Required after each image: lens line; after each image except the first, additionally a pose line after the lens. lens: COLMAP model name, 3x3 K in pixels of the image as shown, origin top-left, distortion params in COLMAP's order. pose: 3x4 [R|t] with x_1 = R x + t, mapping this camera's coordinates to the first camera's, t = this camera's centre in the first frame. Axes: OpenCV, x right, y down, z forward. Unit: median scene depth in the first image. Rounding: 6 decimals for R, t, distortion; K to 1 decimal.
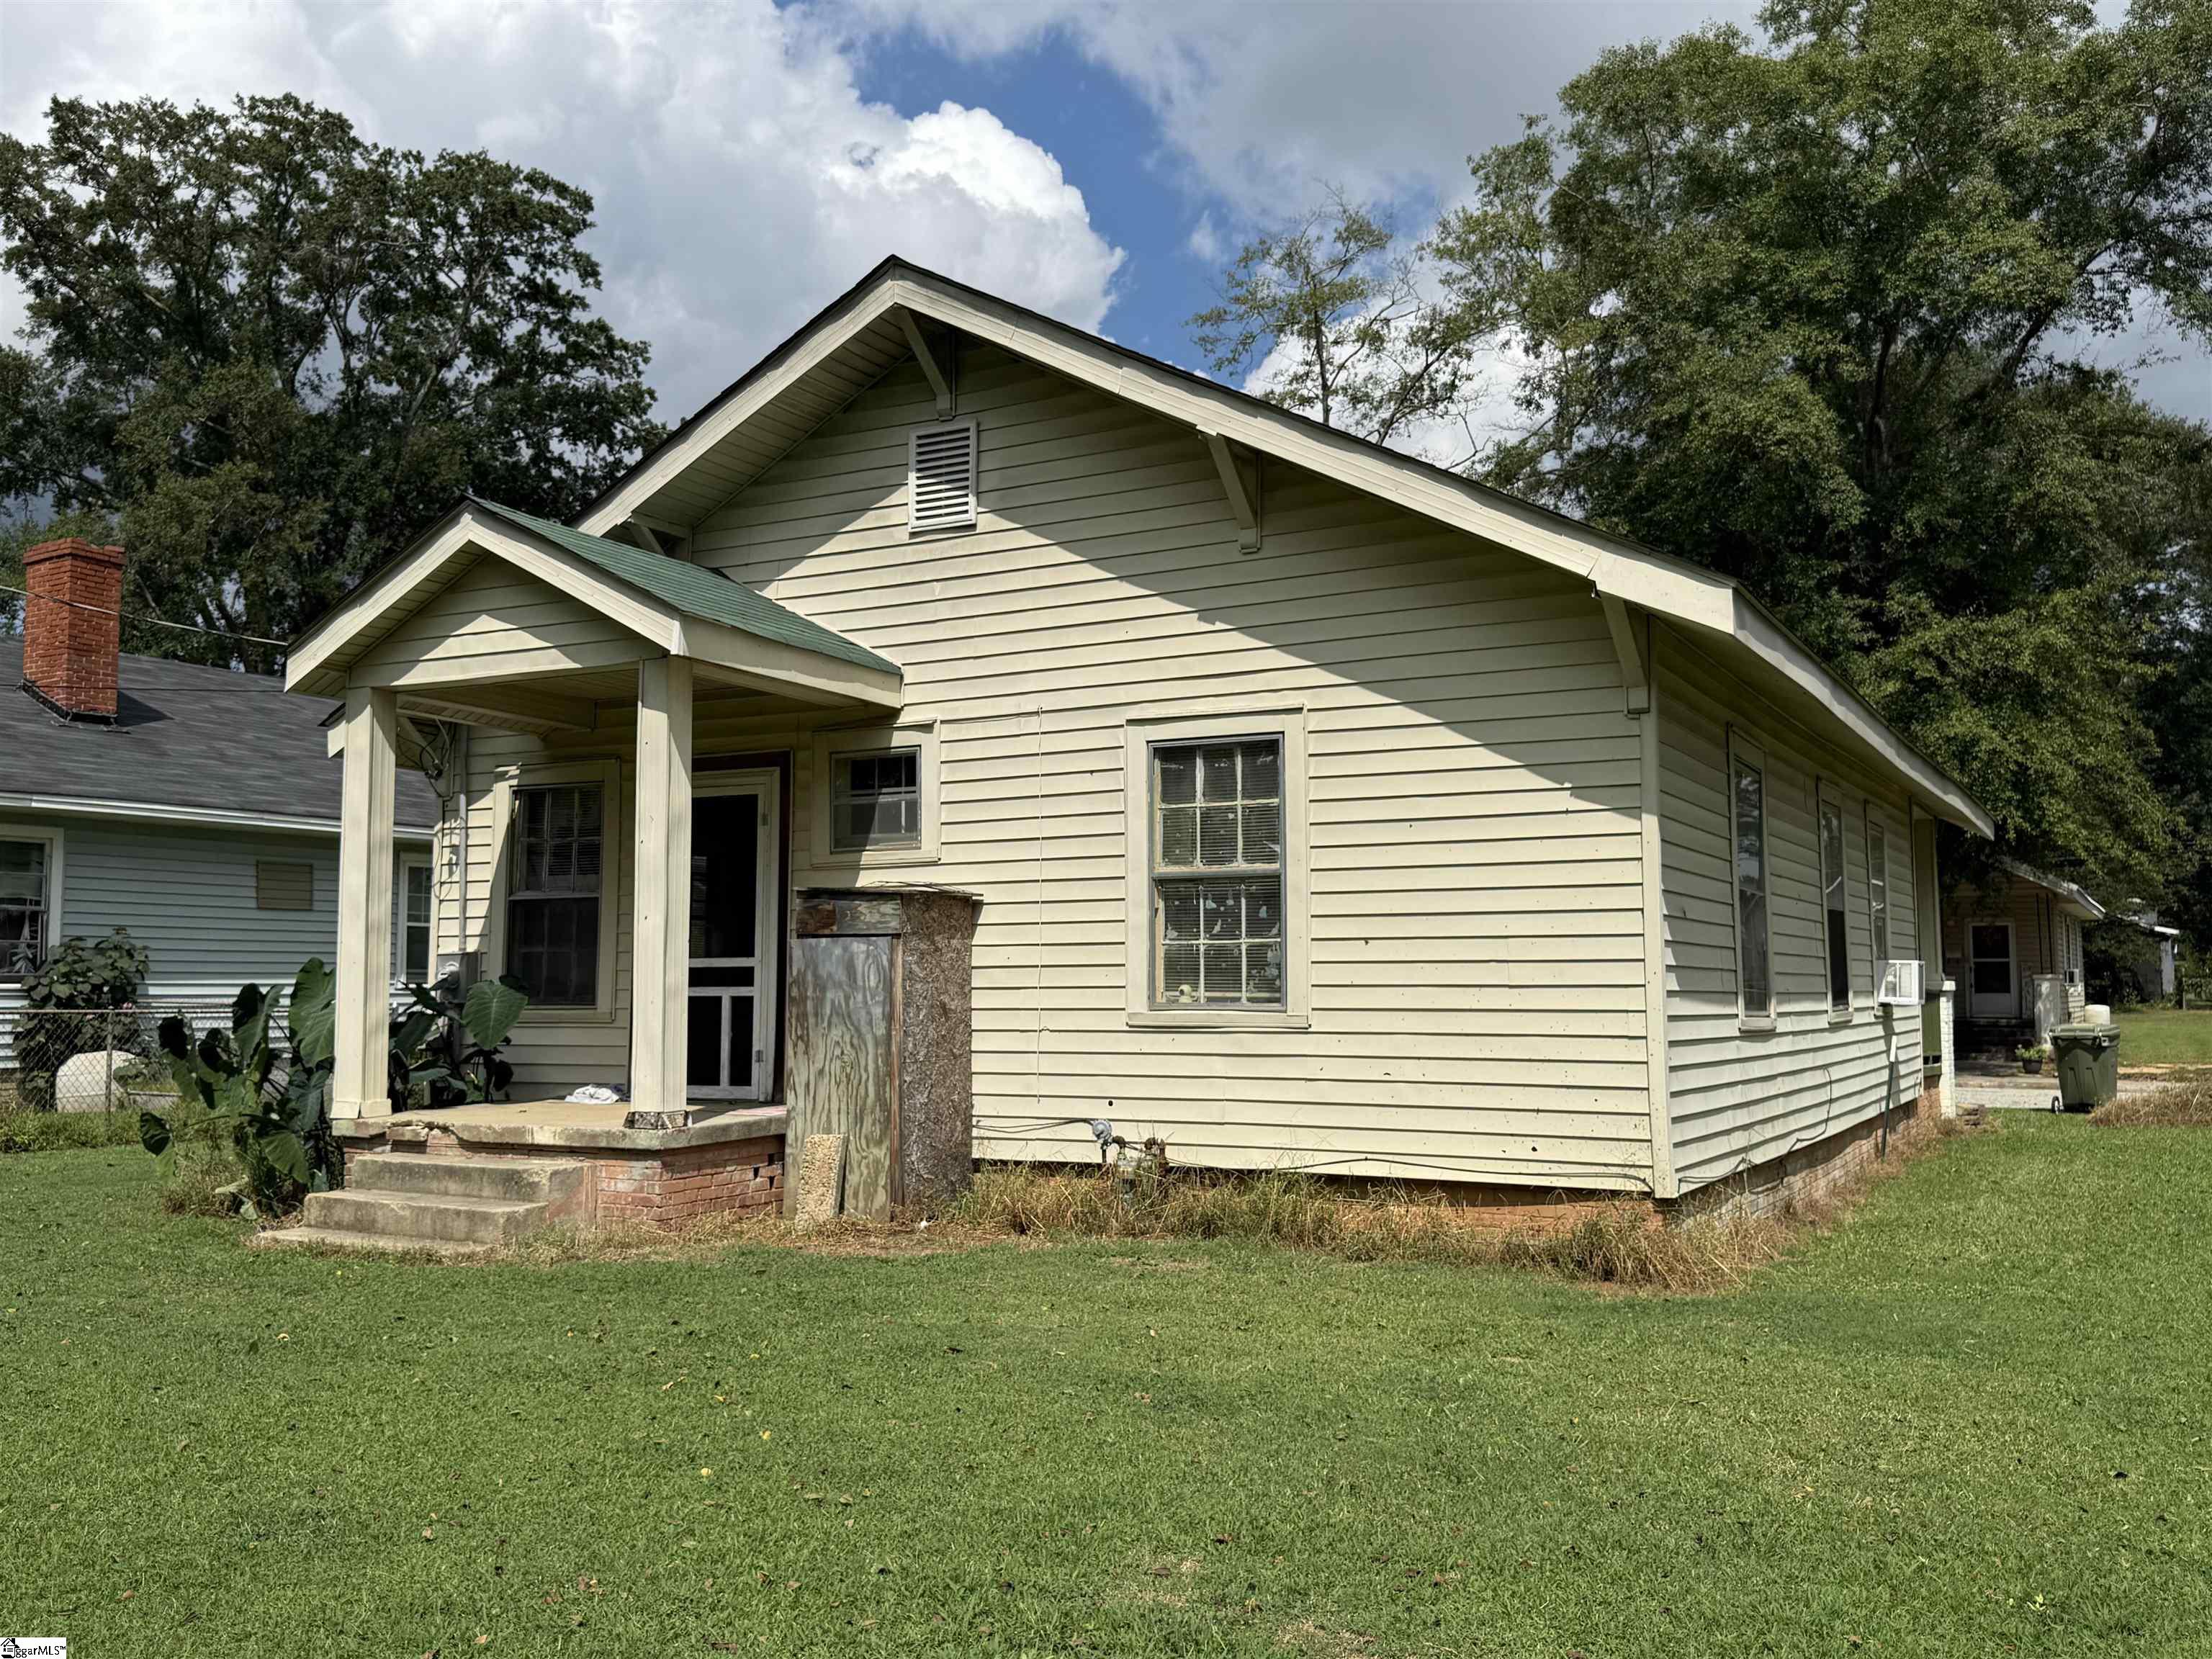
lens RADIAL K [[1930.3, 0, 1106.0], [0, 1930.3, 829.5], [0, 0, 1]] dist [0.063355, -0.008938]
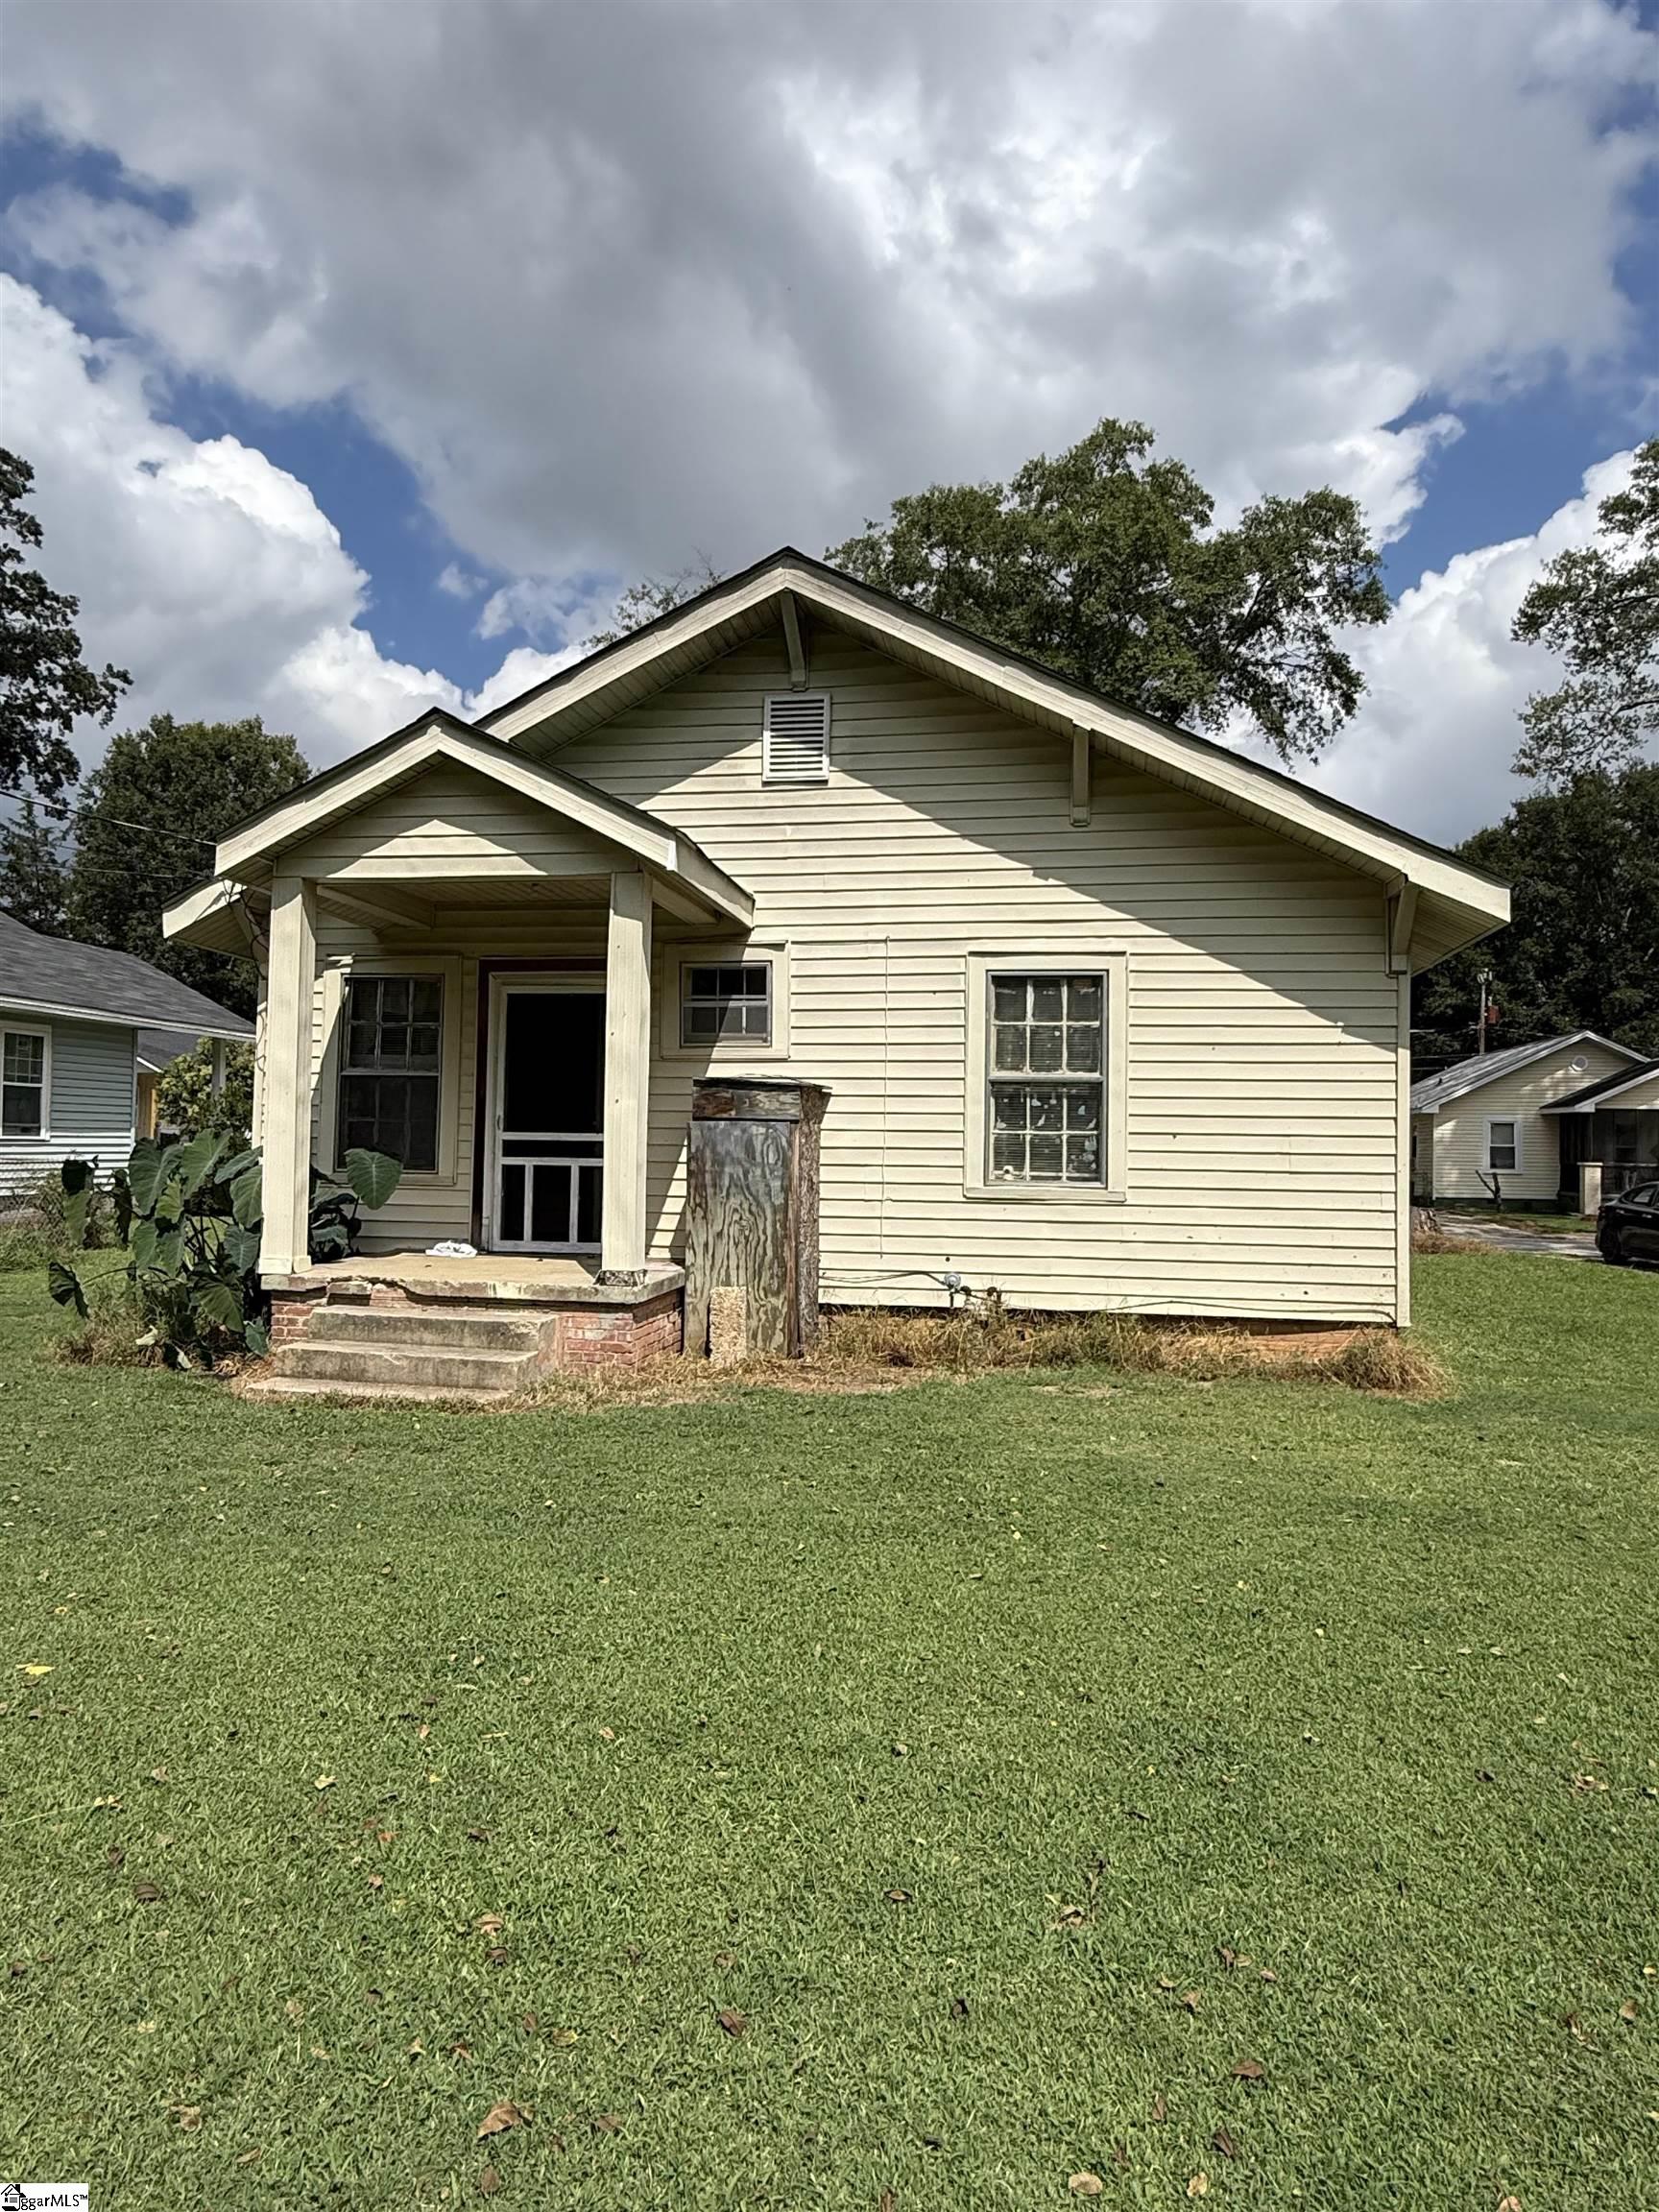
lens RADIAL K [[1400.0, 0, 829.5], [0, 1400.0, 1106.0], [0, 0, 1]] dist [-0.024992, 0.004130]
pose [[0.946161, 0.028142, 0.322471, -0.351095], [-0.045341, 0.997914, 0.045945, 0.004672], [-0.320505, -0.058093, 0.945464, 0.169004]]
